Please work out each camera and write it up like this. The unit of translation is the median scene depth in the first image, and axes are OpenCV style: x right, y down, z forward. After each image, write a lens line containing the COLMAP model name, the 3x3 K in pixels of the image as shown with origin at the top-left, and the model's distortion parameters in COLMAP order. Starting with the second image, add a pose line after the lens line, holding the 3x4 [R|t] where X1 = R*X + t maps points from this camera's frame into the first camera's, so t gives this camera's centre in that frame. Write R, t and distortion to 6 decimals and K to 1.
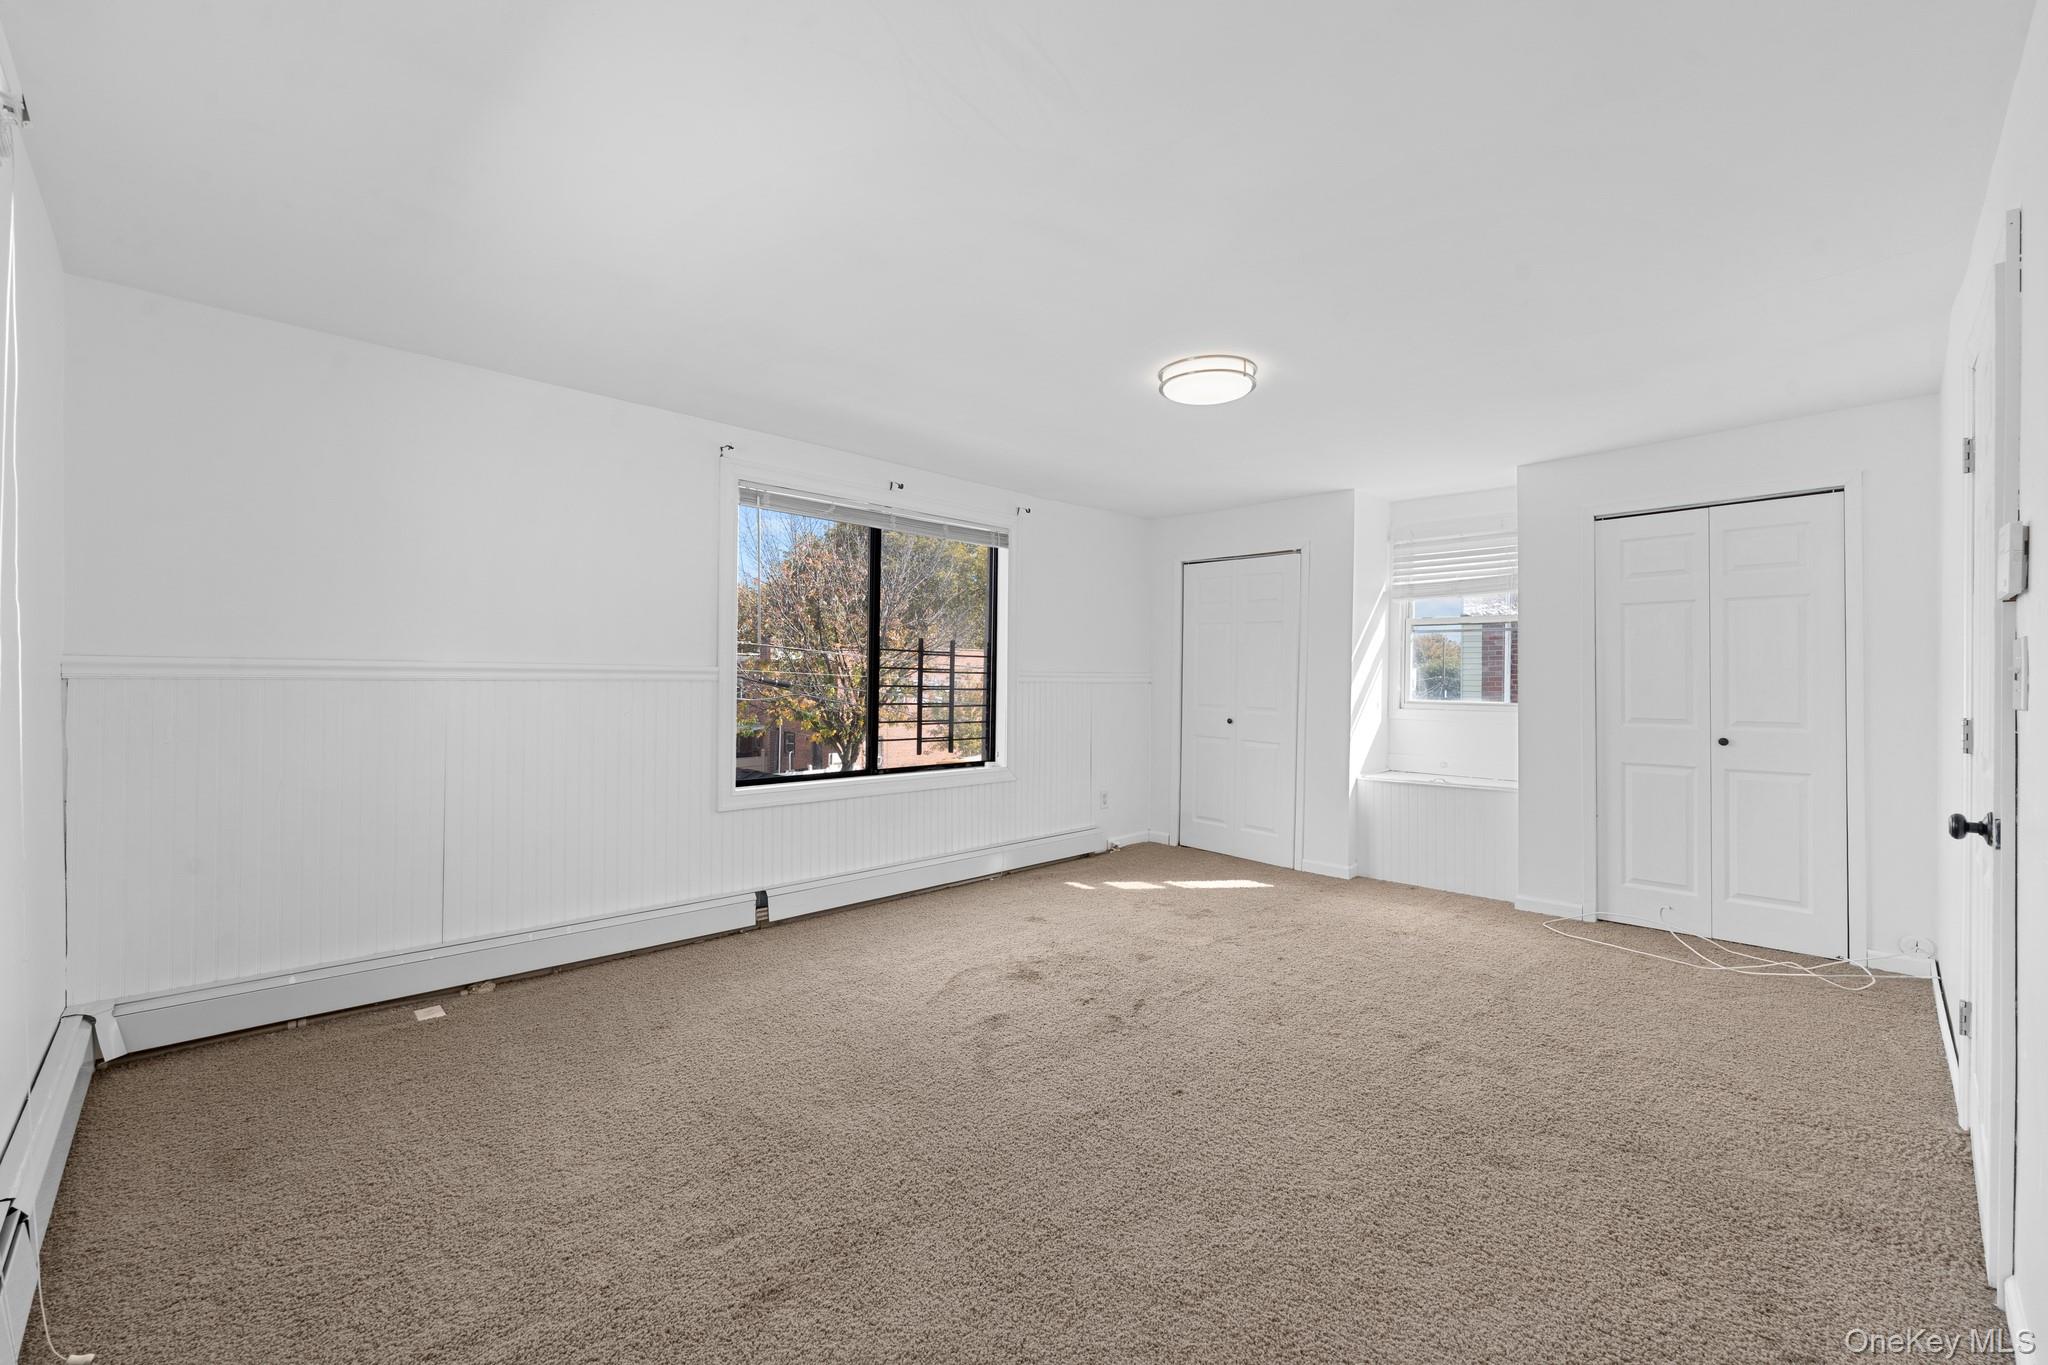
lens RADIAL K [[834.0, 0, 1024.0], [0, 834.0, 682.5], [0, 0, 1]] dist [-0.001718, -0.000580]
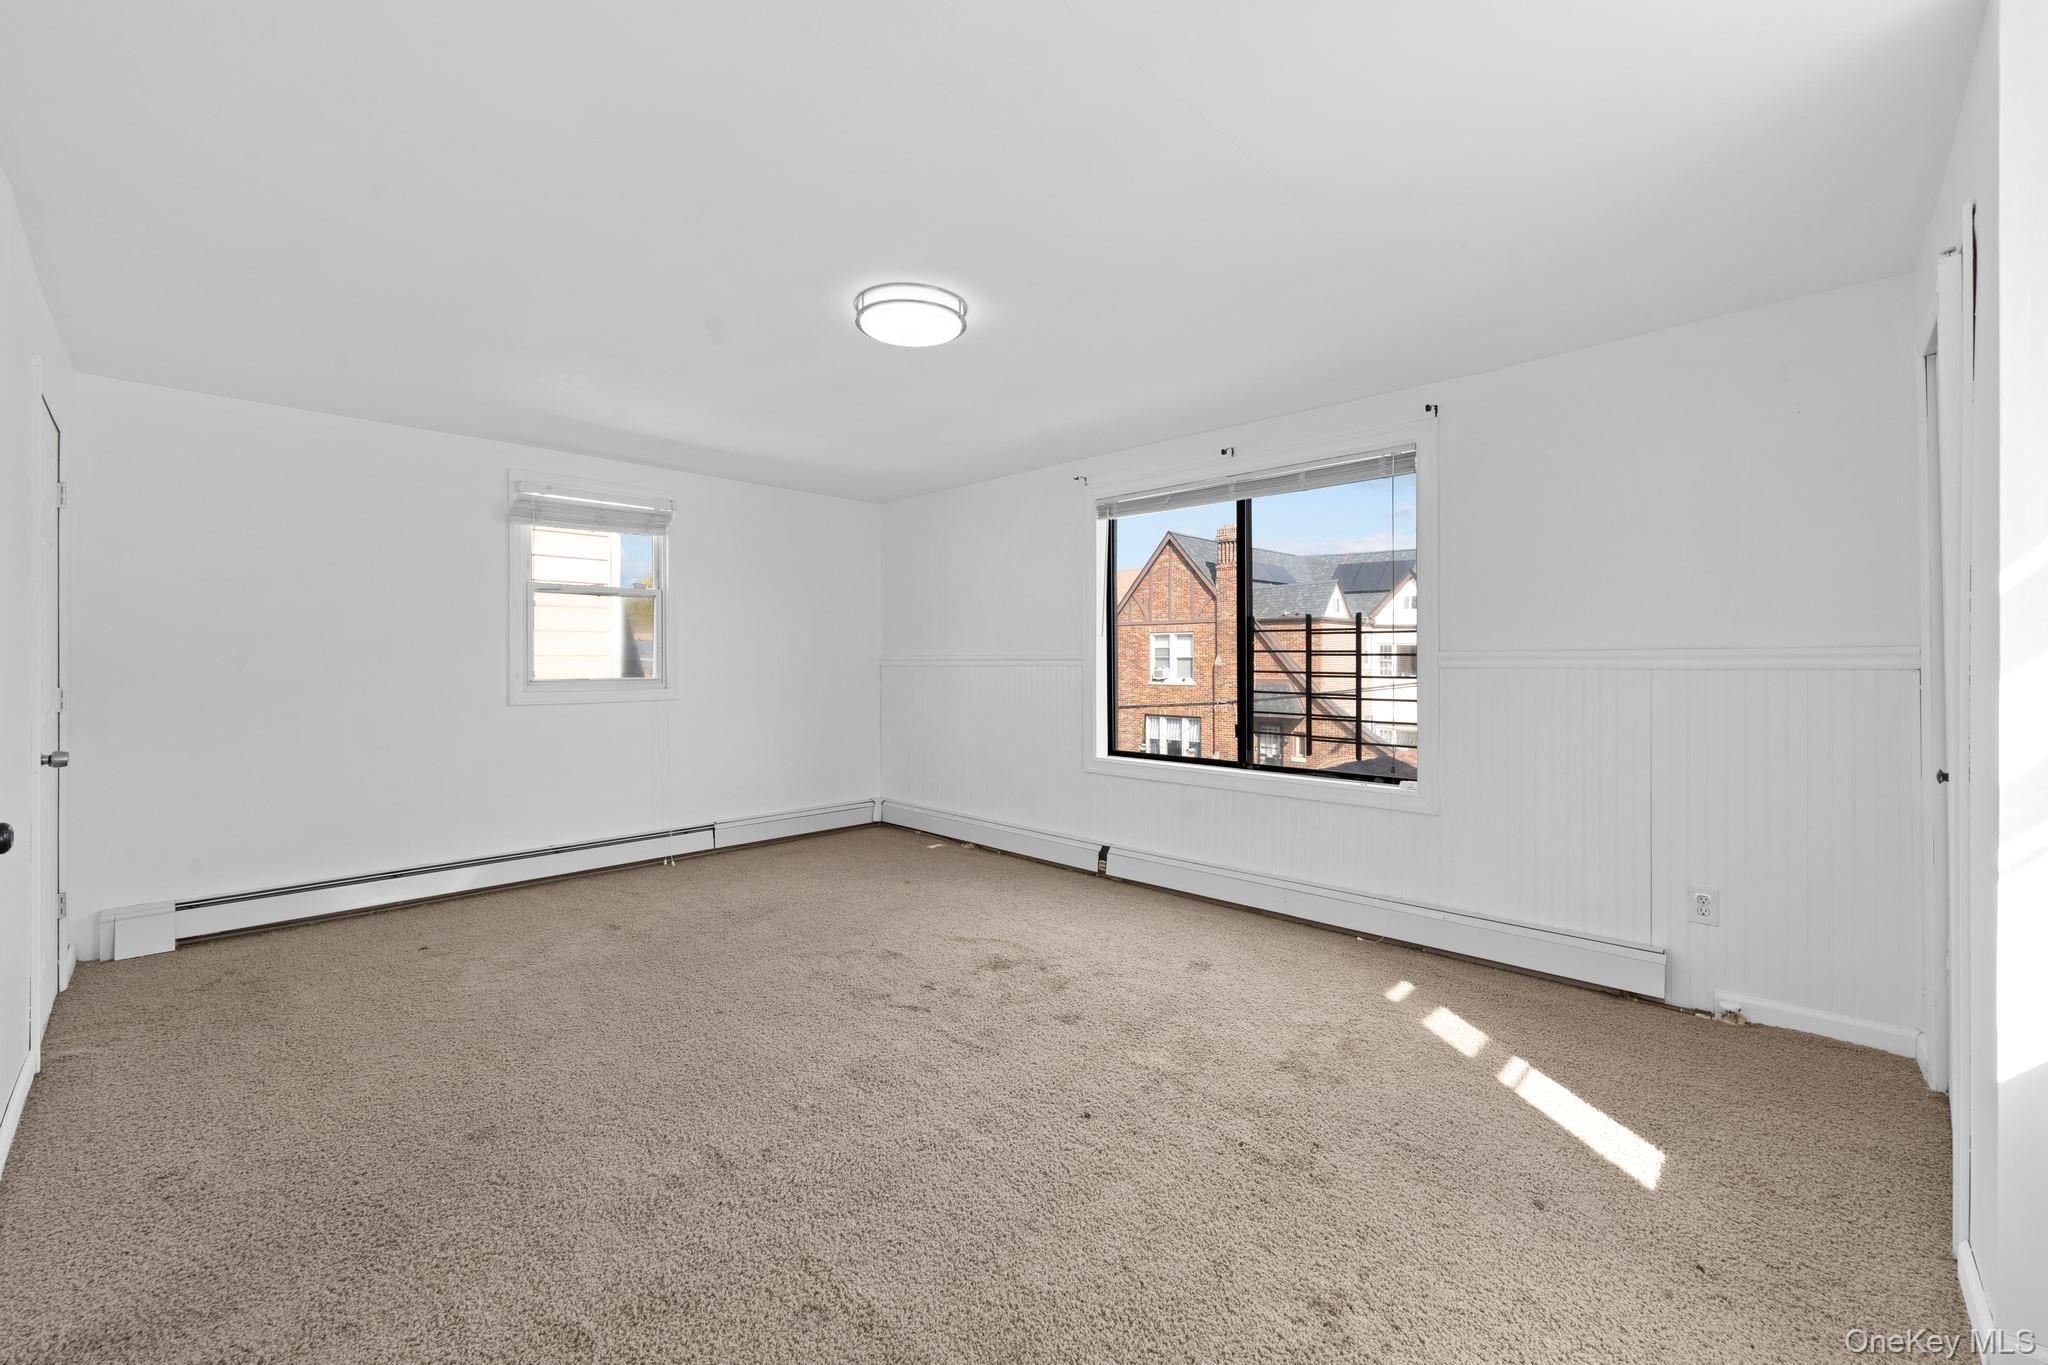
lens RADIAL K [[832.6, 0, 1027.1], [0, 832.6, 666.6], [0, 0, 1]] dist [-0.001081, -0.000180]
pose [[0.015064, -0.000639, -0.999886, 0.848214], [-0.000344, 1.000000, -0.000645, -0.000764], [0.999886, 0.000354, 0.015064, 0.868476]]
